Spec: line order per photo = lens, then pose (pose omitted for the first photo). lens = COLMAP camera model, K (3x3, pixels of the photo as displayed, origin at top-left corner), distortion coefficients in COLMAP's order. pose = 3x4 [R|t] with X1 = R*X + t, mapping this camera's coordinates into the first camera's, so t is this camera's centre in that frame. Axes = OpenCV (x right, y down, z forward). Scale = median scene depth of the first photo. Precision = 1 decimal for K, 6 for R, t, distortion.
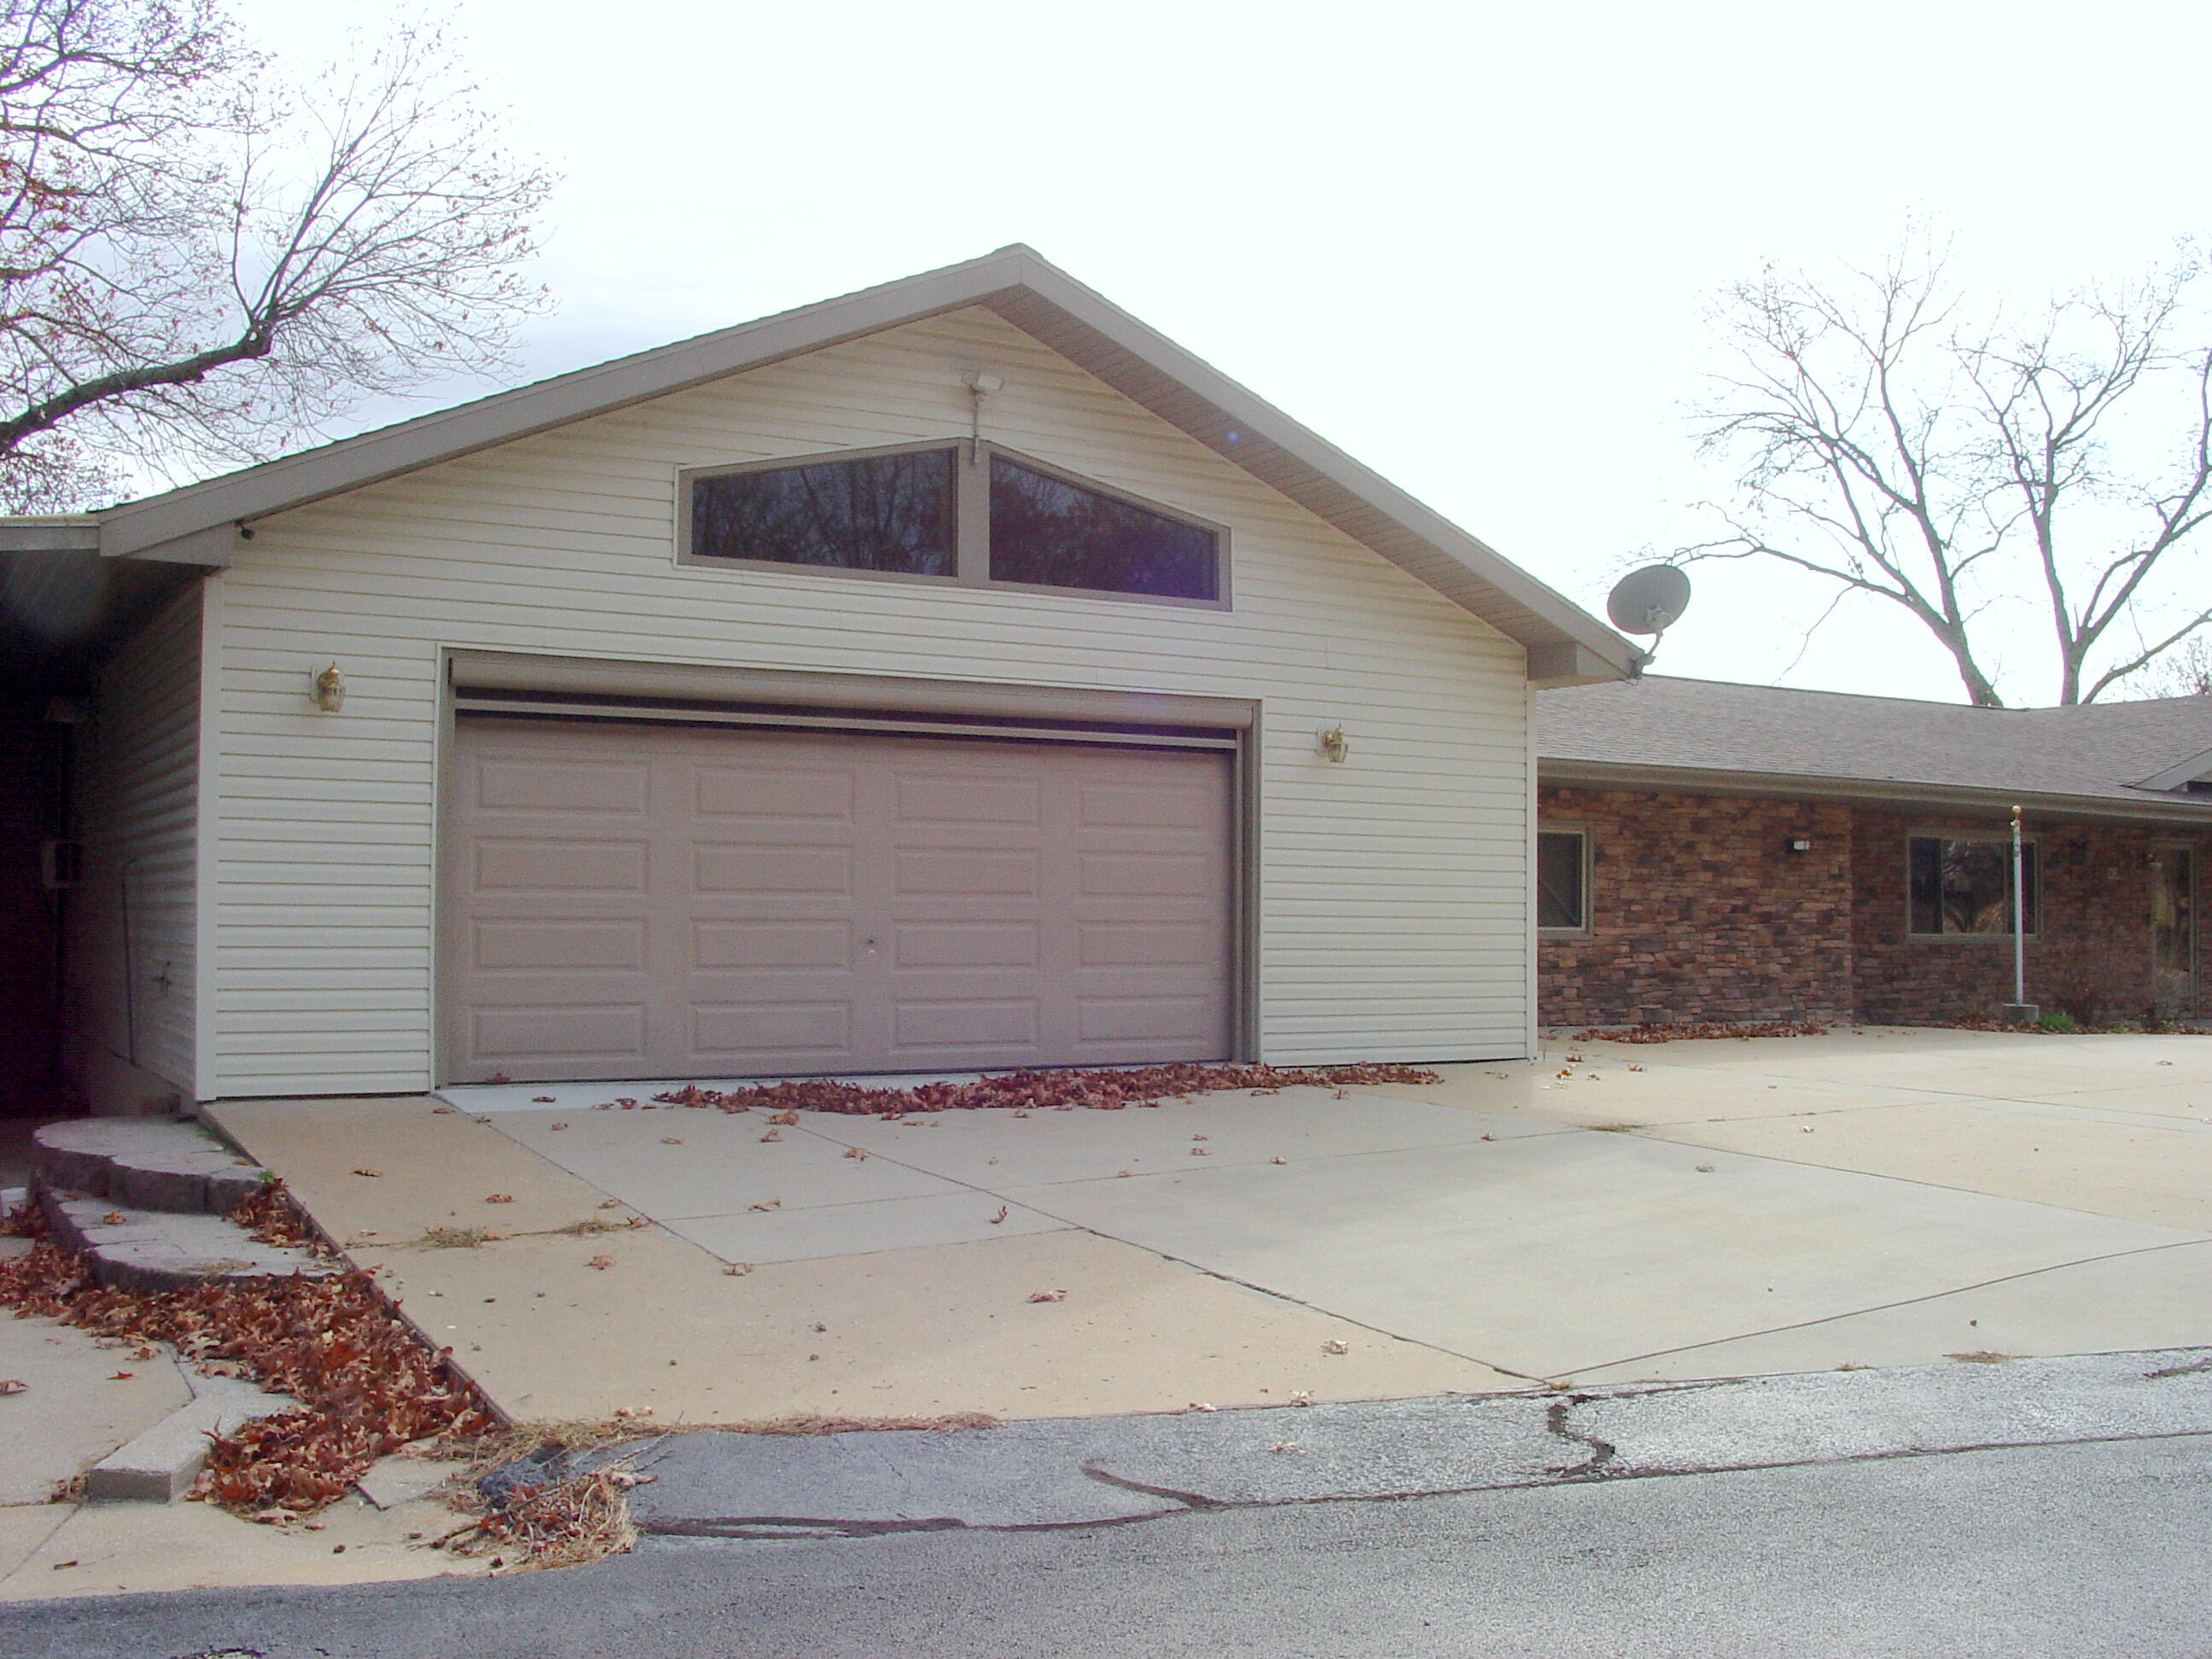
lens RADIAL K [[2151.6, 0, 1106.0], [0, 2151.6, 829.5], [0, 0, 1]] dist [-0.213737, 0.216957]
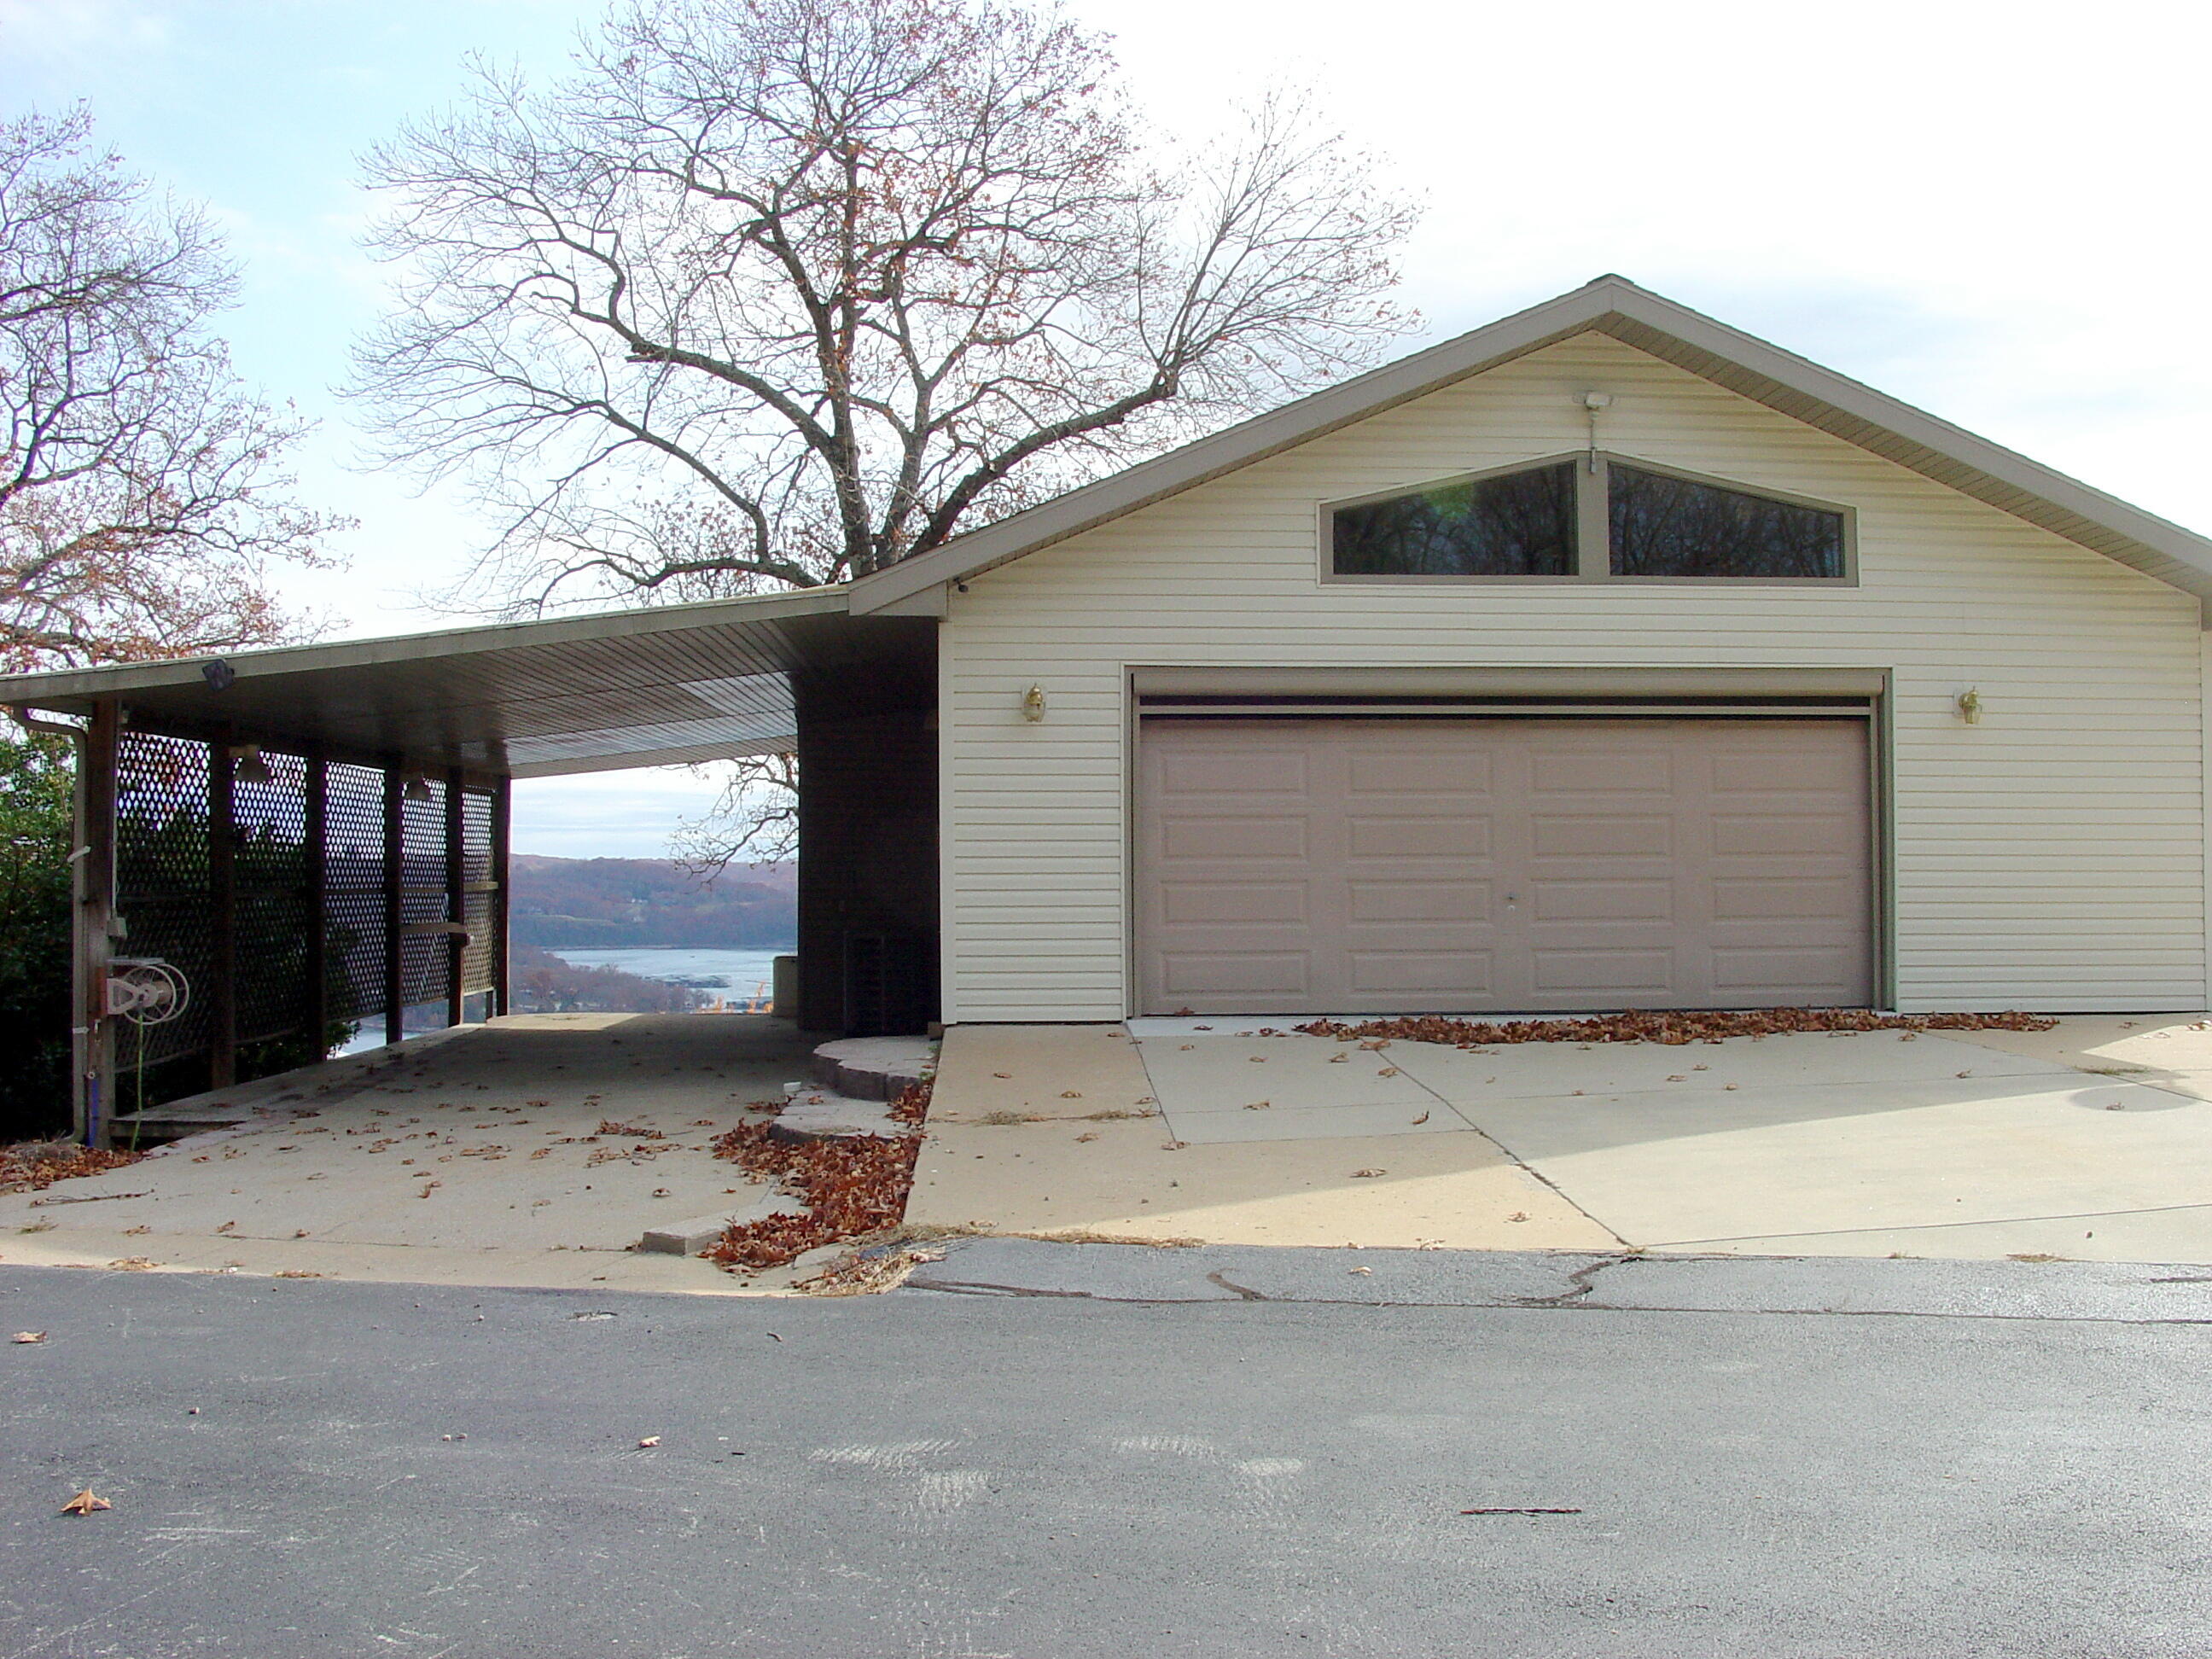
lens RADIAL K [[2151.6, 0, 1106.0], [0, 2151.6, 829.5], [0, 0, 1]] dist [-0.213737, 0.216957]
pose [[0.870630, -0.020236, -0.491521, 0.261862], [0.028333, 0.999558, 0.009034, -0.001015], [0.491121, -0.021792, 0.870819, -0.101093]]
